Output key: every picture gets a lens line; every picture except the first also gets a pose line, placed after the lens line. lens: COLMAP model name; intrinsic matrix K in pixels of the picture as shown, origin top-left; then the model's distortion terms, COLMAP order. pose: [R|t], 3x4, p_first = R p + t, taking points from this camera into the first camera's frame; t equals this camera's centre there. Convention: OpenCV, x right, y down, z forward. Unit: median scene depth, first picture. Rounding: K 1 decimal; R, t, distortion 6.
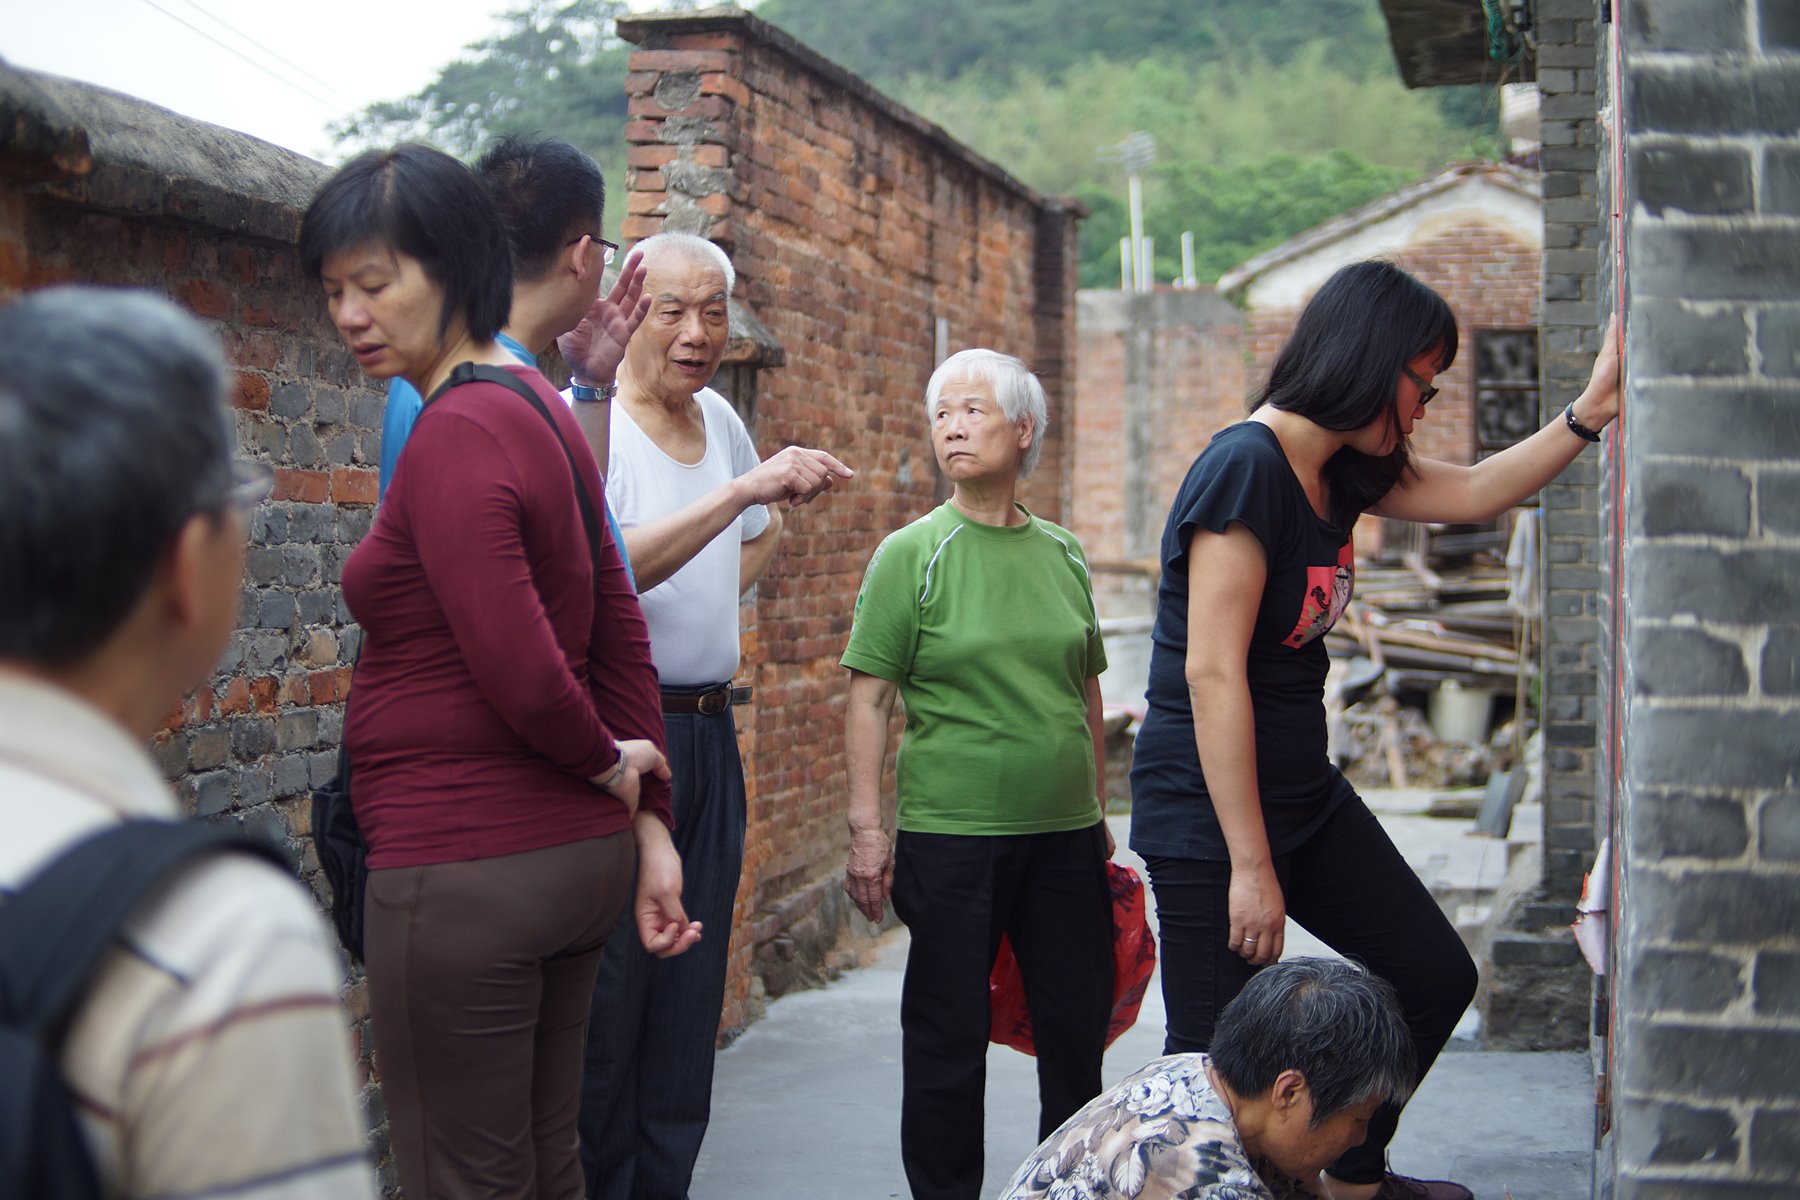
lens RADIAL K [[2750.5, 0, 900.4], [0, 2750.5, 599.3], [0, 0, 1]] dist [-0.269163, 0.060791]
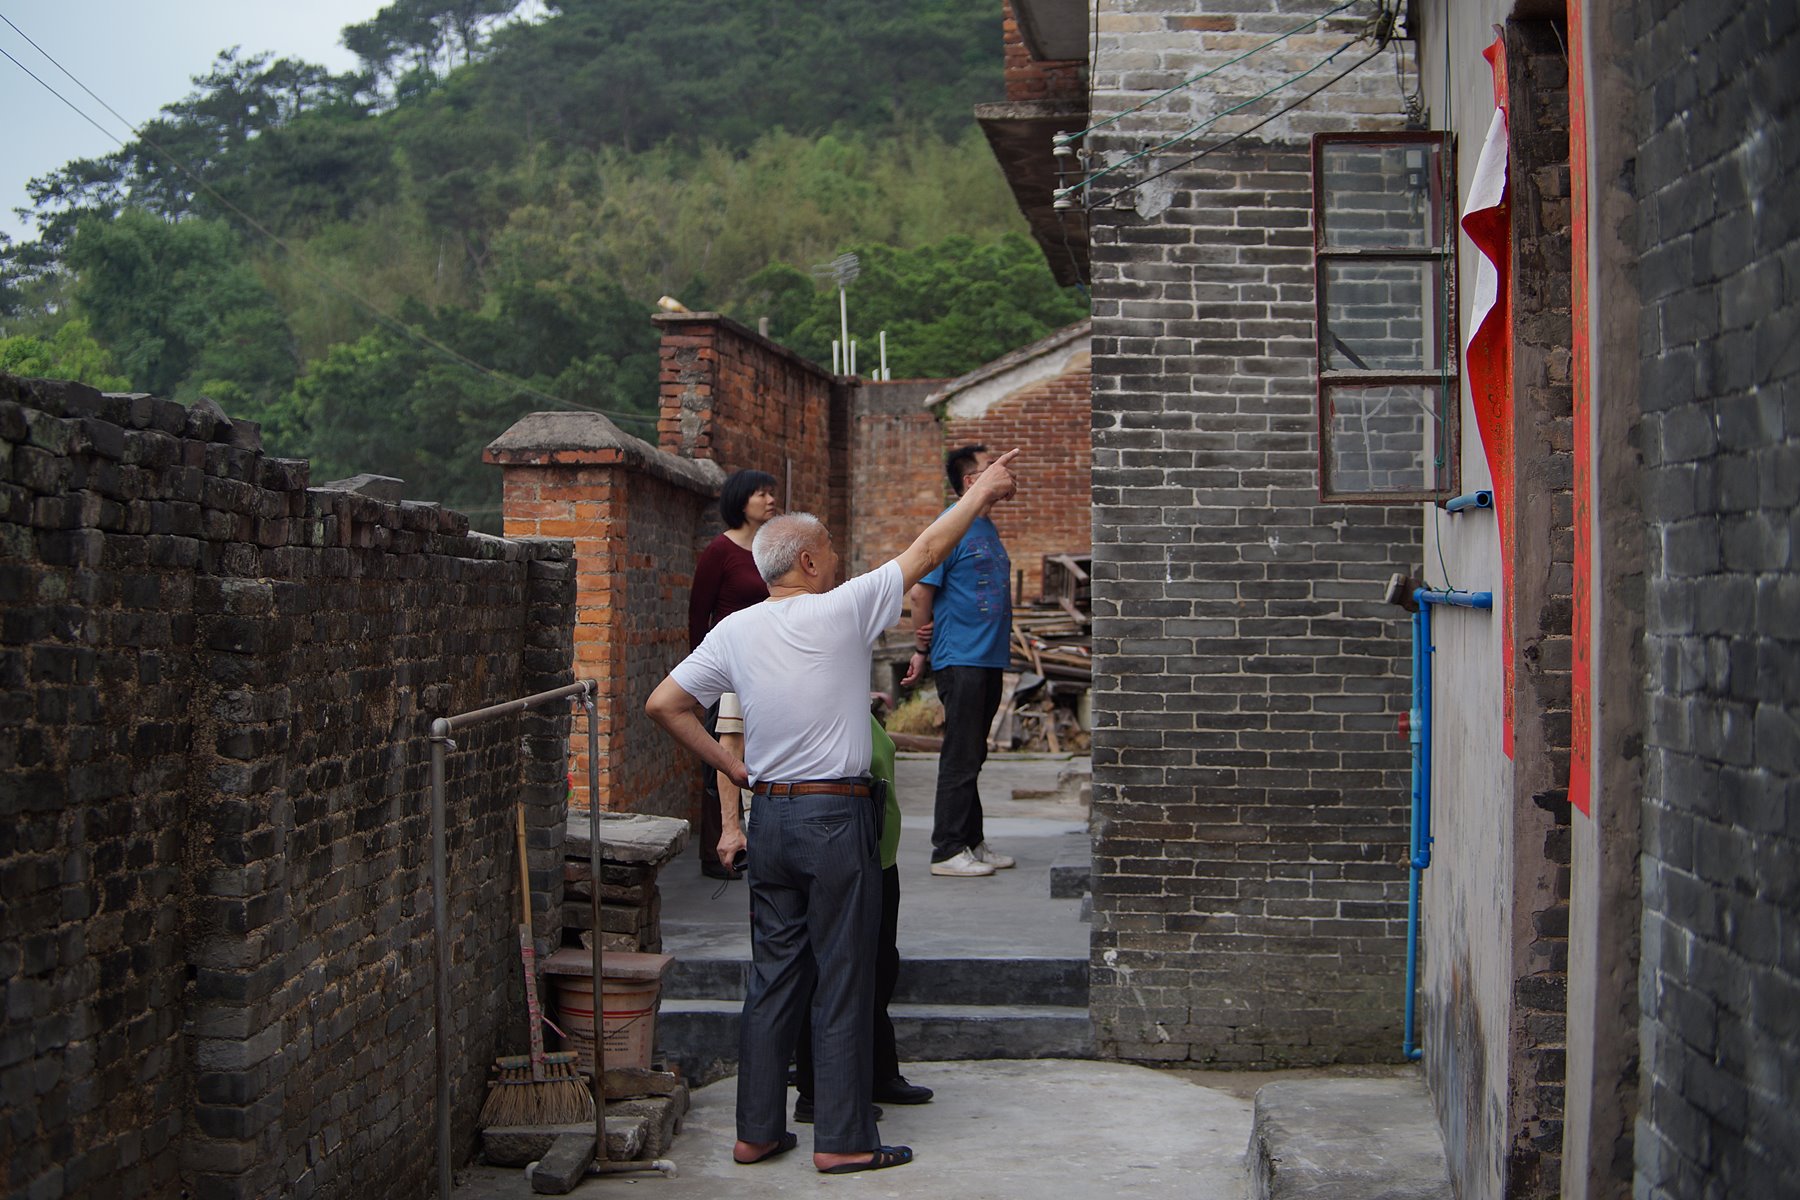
lens RADIAL K [[2750.5, 0, 900.4], [0, 2750.5, 599.3], [0, 0, 1]] dist [-0.269163, 0.060791]
pose [[0.992757, 0.000951, 0.120134, -0.138915], [0.001345, 0.999818, -0.019029, 0.022834], [-0.120130, 0.019053, 0.992575, -0.826346]]
